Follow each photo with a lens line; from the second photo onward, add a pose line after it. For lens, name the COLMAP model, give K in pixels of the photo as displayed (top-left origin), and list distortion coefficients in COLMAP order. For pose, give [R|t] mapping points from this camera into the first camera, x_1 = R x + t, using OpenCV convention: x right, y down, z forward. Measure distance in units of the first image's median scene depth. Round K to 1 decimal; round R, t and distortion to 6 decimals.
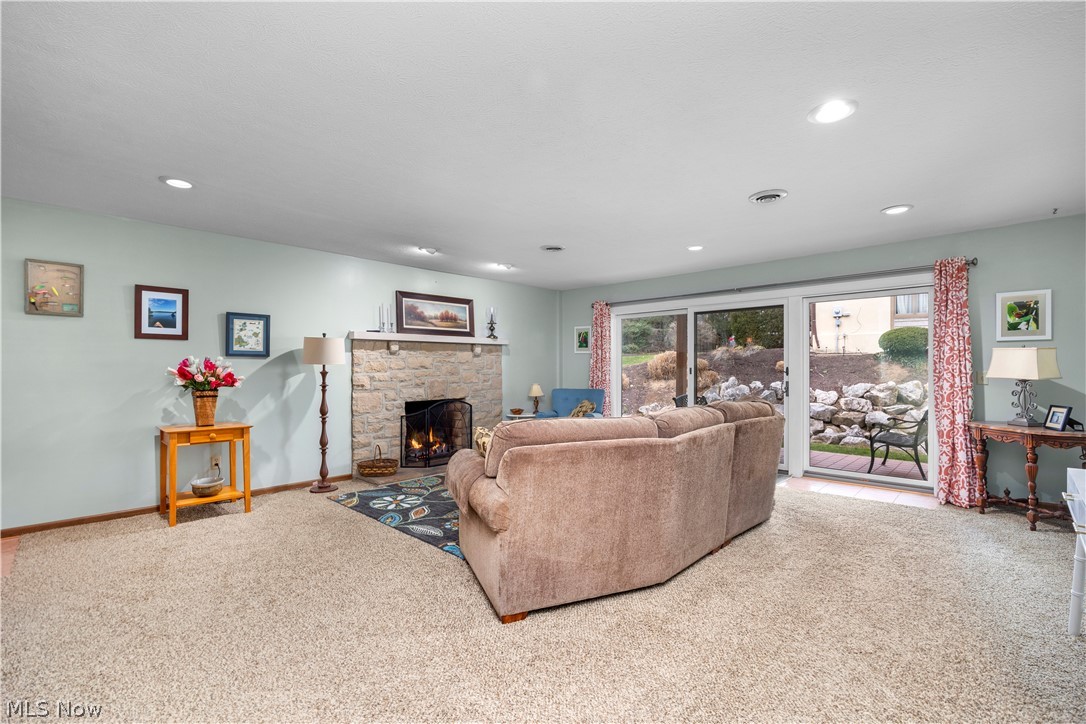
lens RADIAL K [[483.3, 0, 543.5], [0, 483.3, 364.5], [0, 0, 1]] dist [-0.015880, 0.001391]
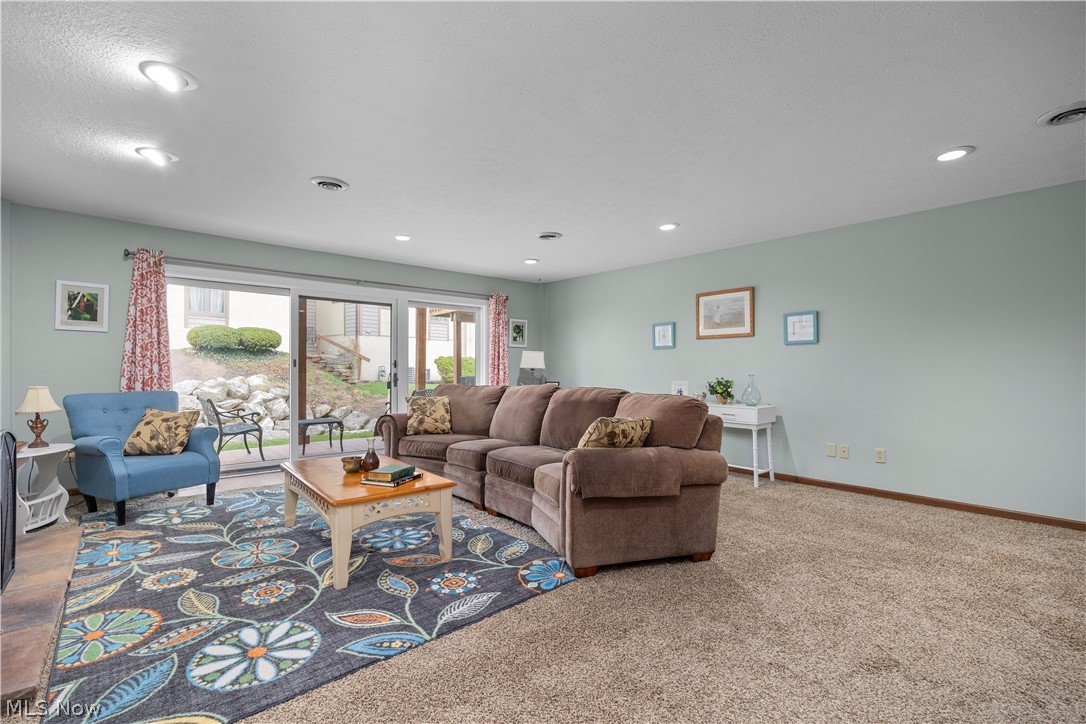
lens RADIAL K [[483.3, 0, 545.9], [0, 483.3, 360.8], [0, 0, 1]] dist [-0.015880, 0.001391]
pose [[0.072138, 0.015720, 0.997271, -0.744100], [-0.009885, 0.999838, -0.015046, 0.025732], [-0.997346, -0.008773, 0.072281, 0.730679]]
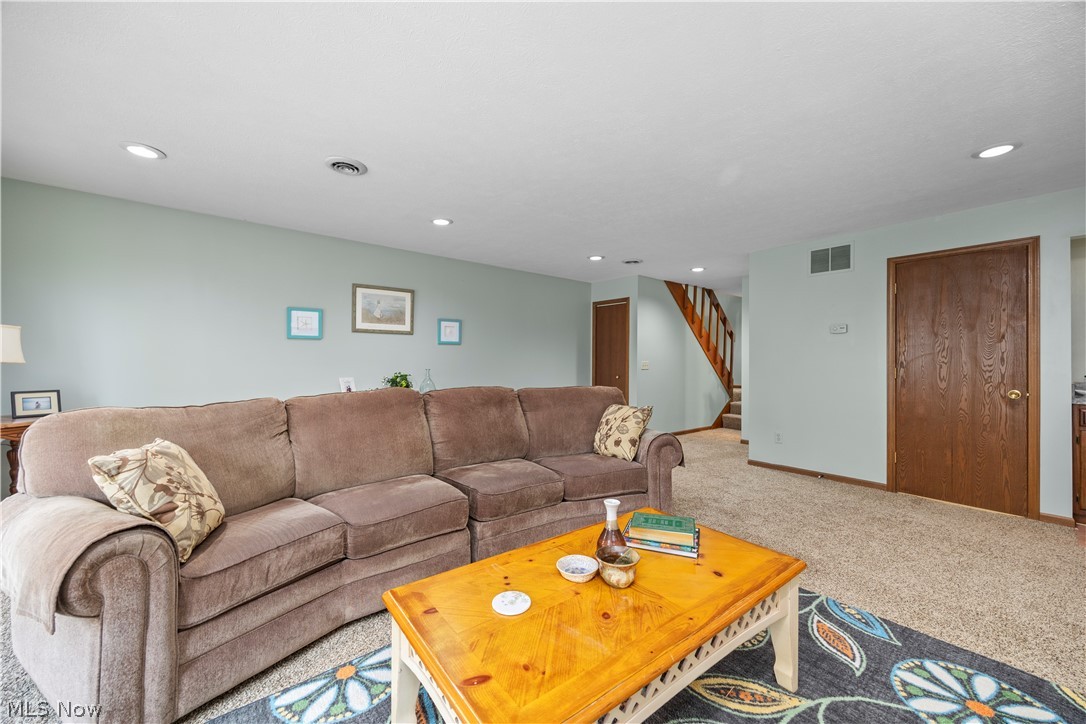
lens RADIAL K [[414.4, 0, 544.0], [0, 414.4, 361.1], [0, 0, 1]] dist [0.001105, -0.000023]
pose [[-0.993924, -0.004695, 0.109971, -0.003963], [-0.005597, 0.999953, -0.007902, 0.022083], [-0.109929, -0.008469, -0.993903, 1.398415]]
